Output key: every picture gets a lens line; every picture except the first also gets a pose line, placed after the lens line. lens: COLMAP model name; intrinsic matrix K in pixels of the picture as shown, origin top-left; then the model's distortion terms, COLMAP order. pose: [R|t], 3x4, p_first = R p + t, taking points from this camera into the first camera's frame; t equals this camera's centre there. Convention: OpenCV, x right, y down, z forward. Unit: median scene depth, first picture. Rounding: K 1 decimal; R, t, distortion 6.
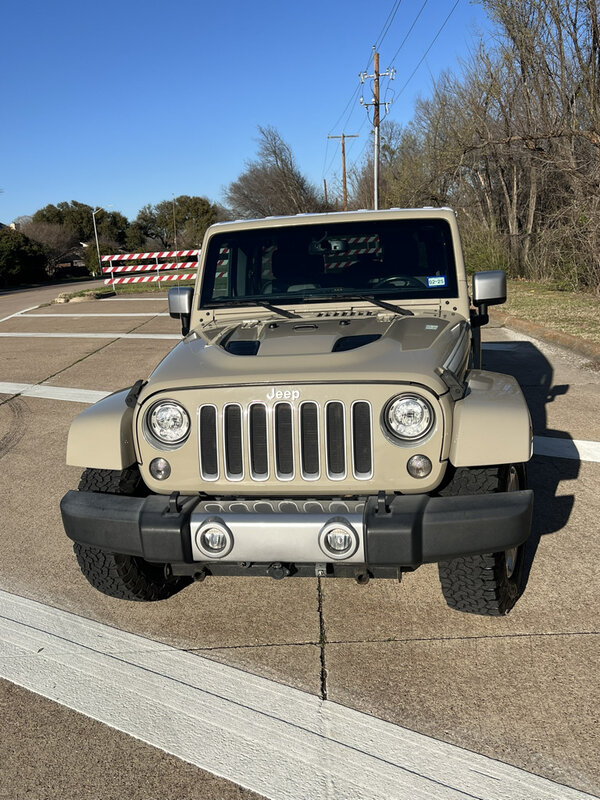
lens RADIAL K [[755.4, 0, 300.0], [0, 755.4, 400.0], [0, 0, 1]] dist [0.113348, -0.007442]
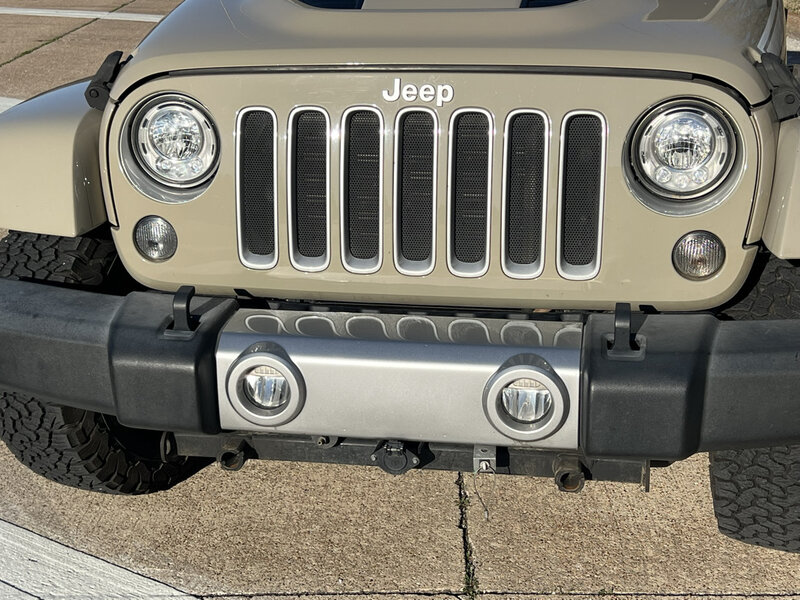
lens RADIAL K [[1168.5, 0, 400.0], [0, 1168.5, 300.0], [0, 0, 1]] dist [0.213295, -0.611004]
pose [[0.999026, 0.041617, 0.014695, -0.039095], [-0.043111, 0.991478, 0.122937, 0.031489], [-0.009453, -0.123450, 0.992306, 0.256574]]
